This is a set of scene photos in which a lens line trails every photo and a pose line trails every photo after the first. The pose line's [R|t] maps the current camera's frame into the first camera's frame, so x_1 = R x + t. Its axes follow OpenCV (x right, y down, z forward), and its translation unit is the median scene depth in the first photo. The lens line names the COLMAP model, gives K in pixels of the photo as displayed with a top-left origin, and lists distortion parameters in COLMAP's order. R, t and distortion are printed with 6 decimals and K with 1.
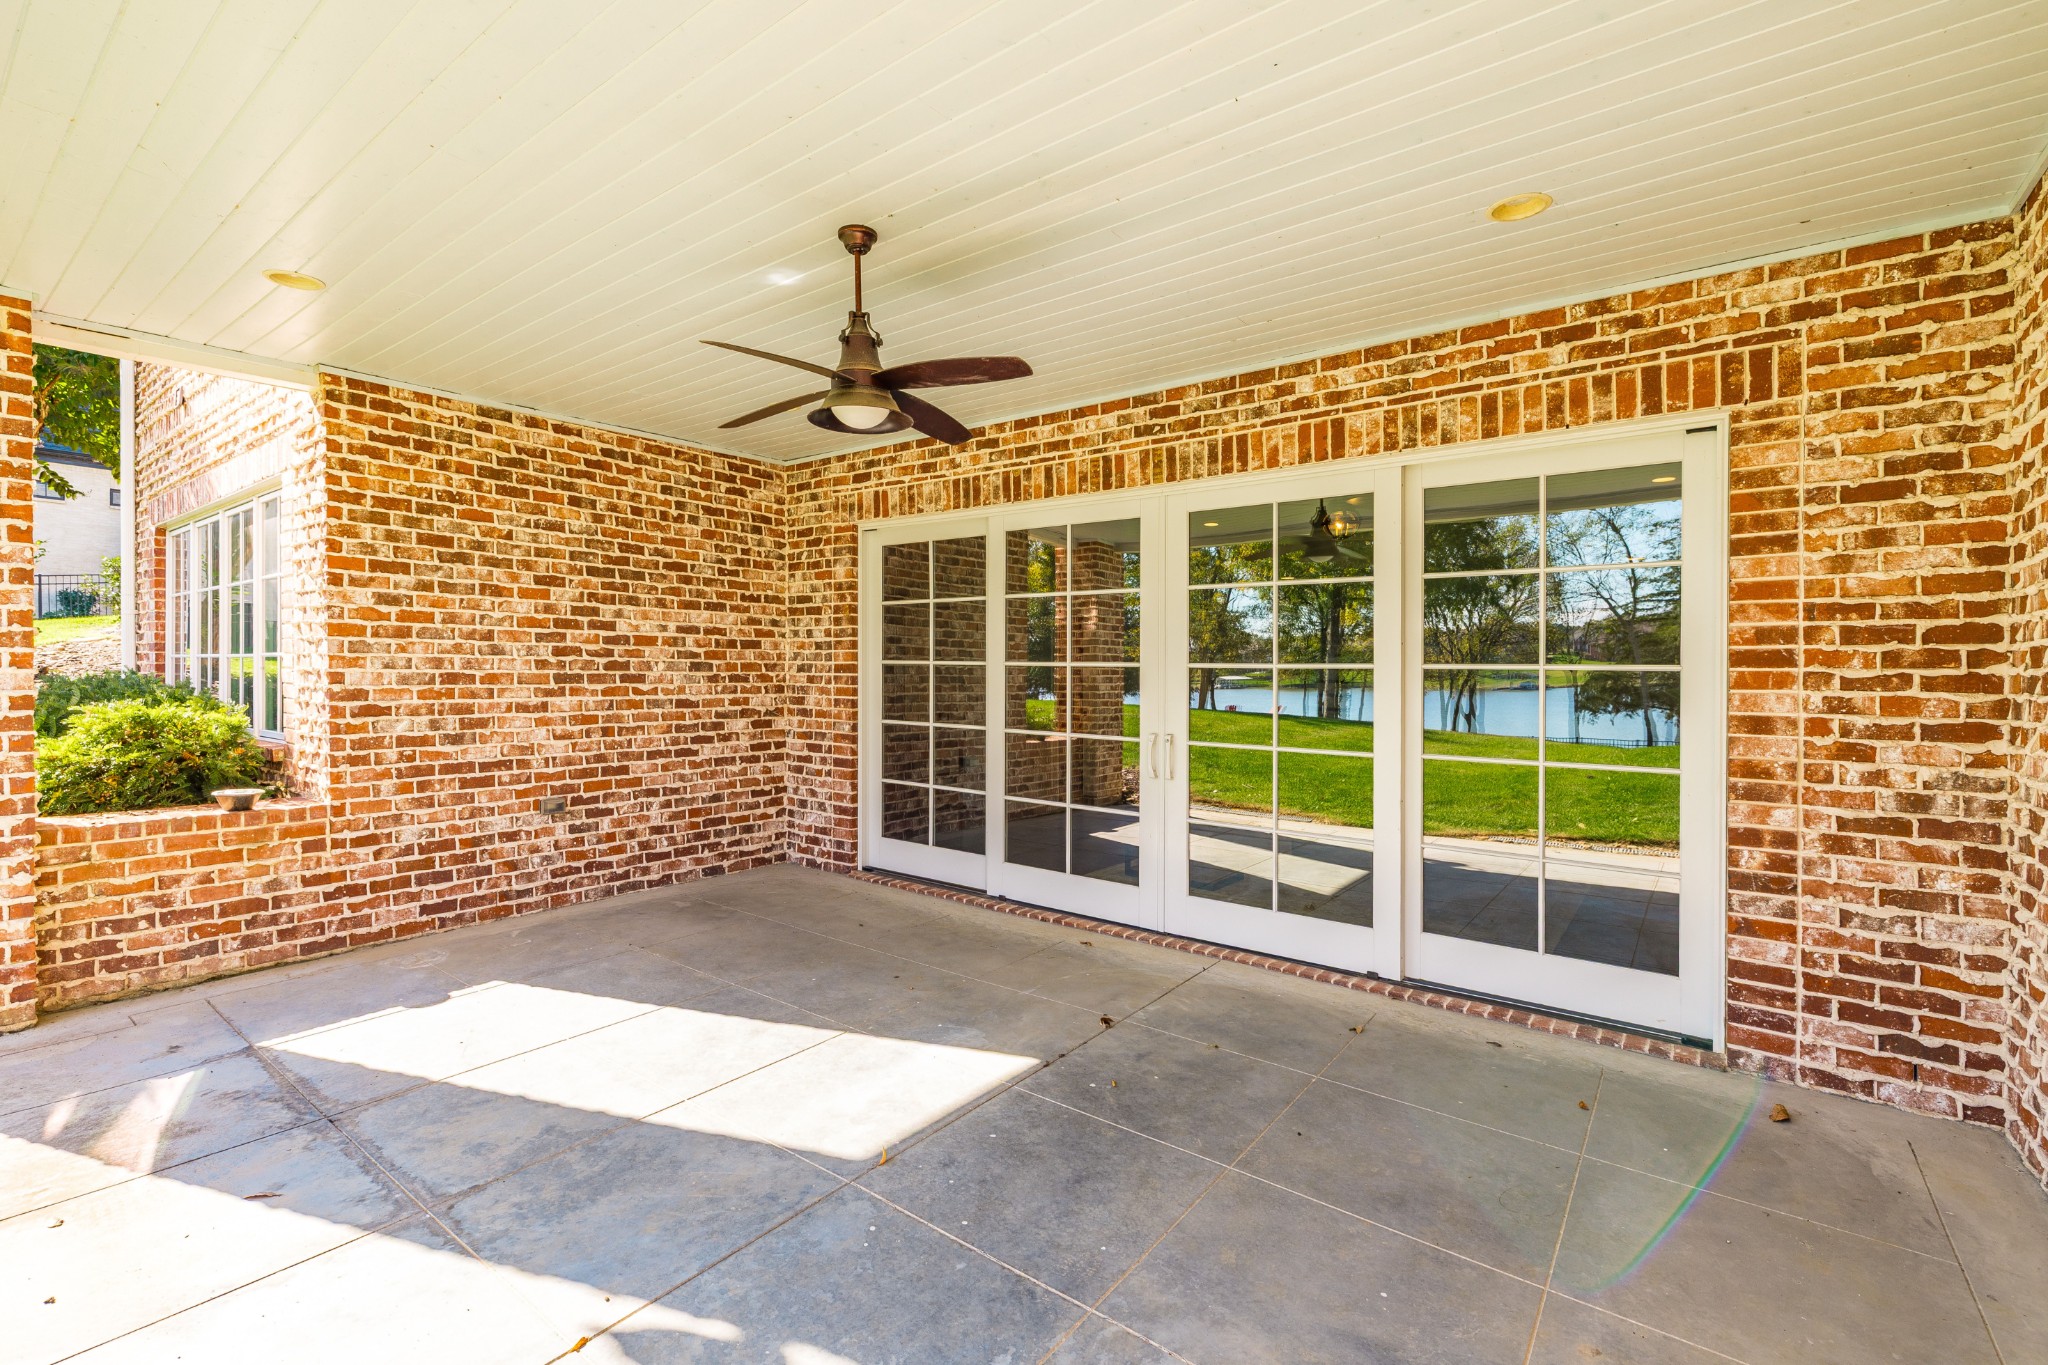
lens RADIAL K [[870.6, 0, 1024.0], [0, 870.6, 682.5], [0, 0, 1]] dist [0.002943, 0.000170]
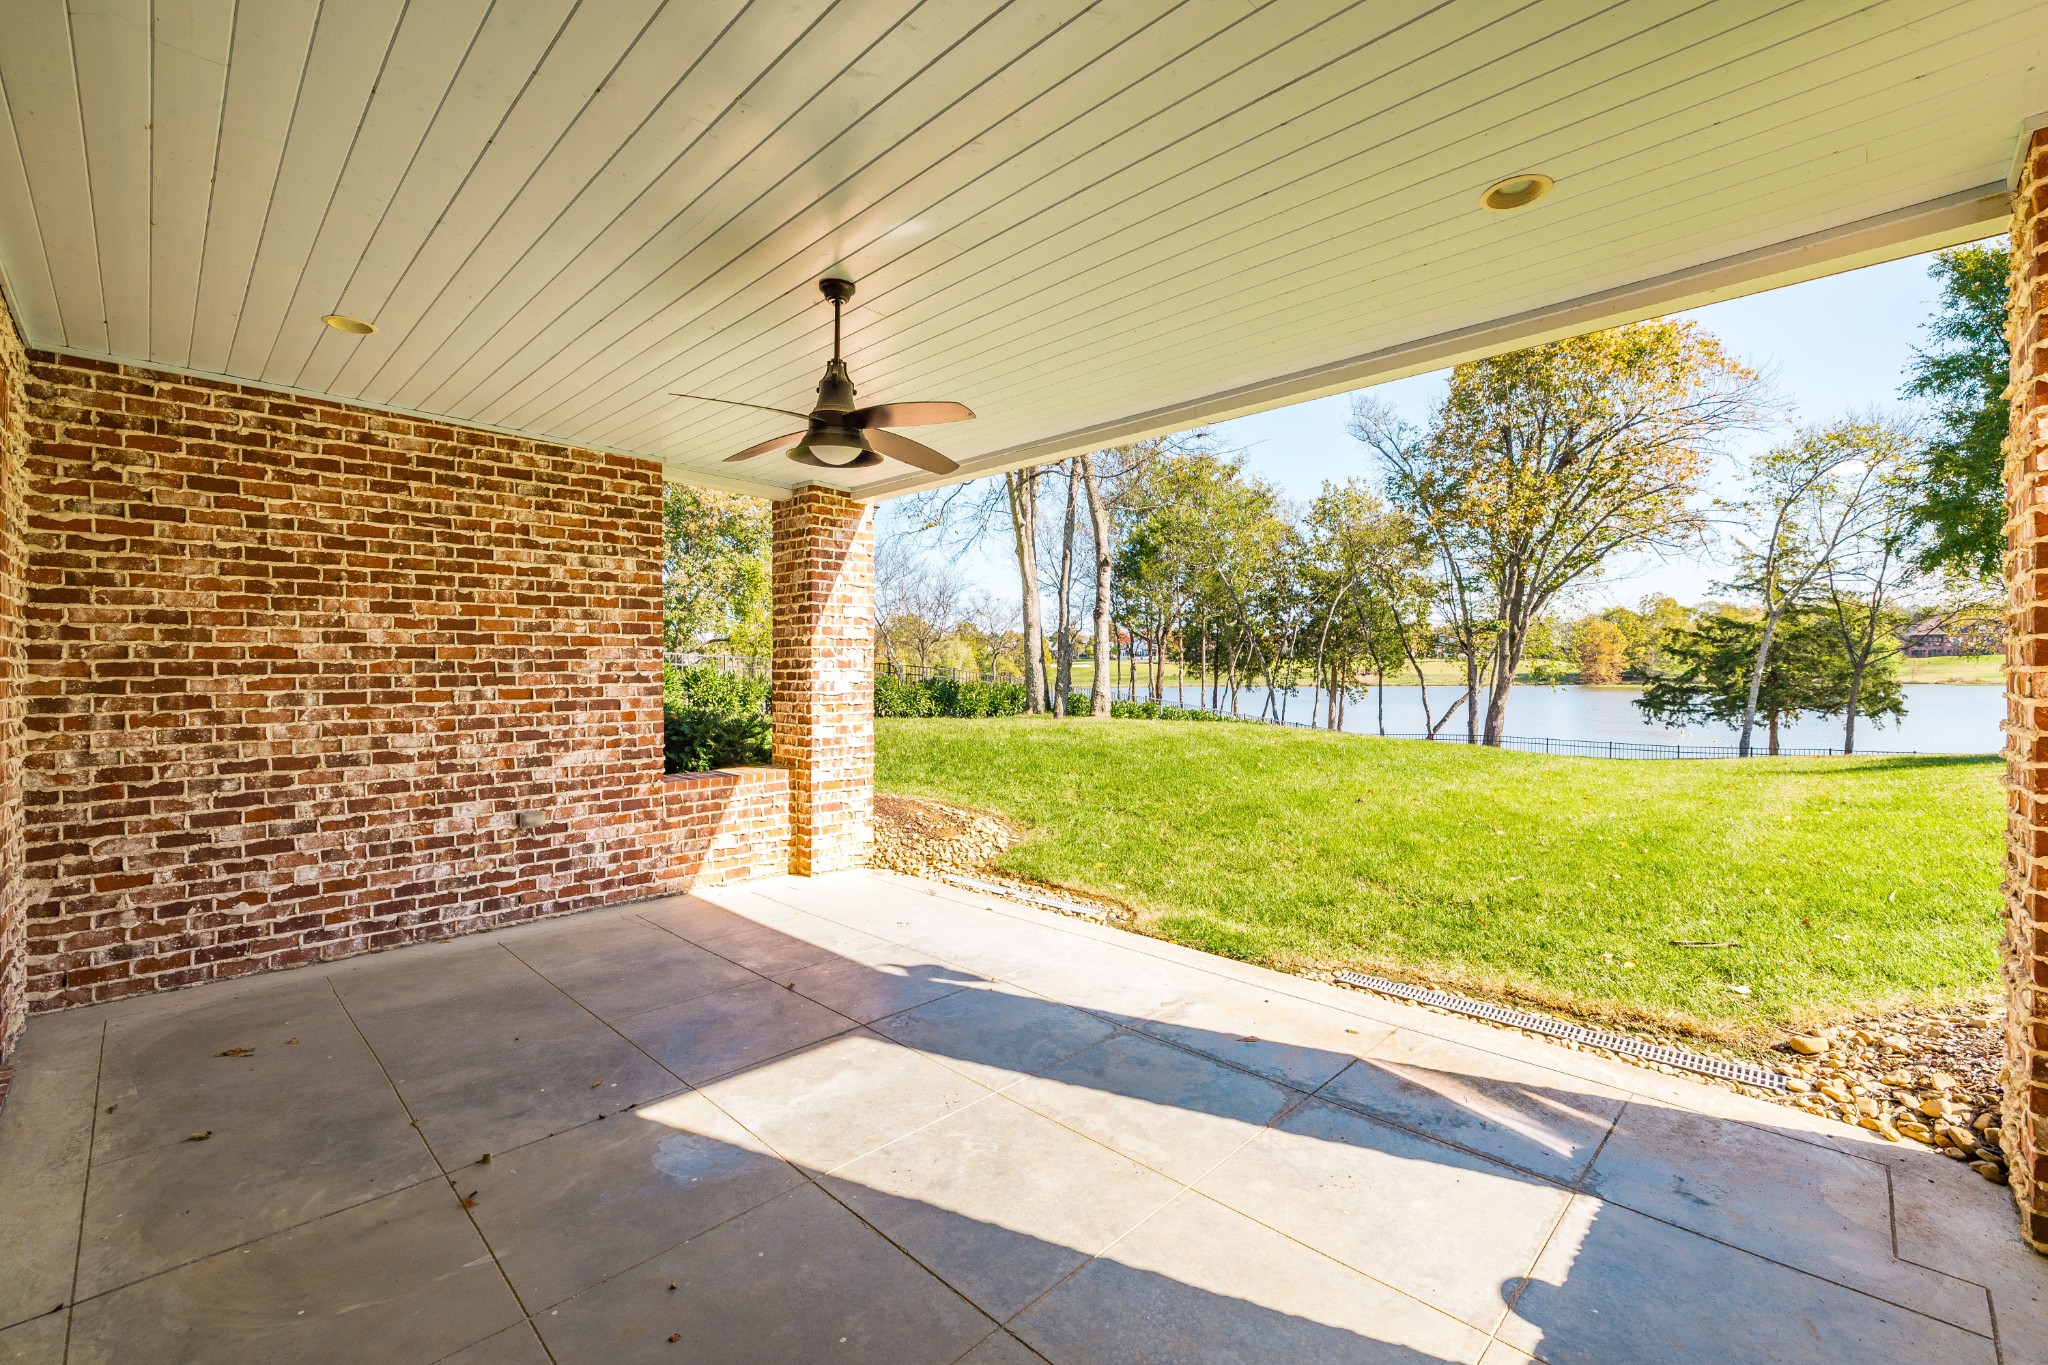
lens RADIAL K [[870.6, 0, 1024.0], [0, 870.6, 682.5], [0, 0, 1]] dist [0.002943, 0.000170]
pose [[-0.990648, -0.008609, 0.136172, -0.567720], [-0.005675, 0.999744, 0.021921, -0.040897], [-0.136326, 0.020944, -0.990443, 2.057657]]
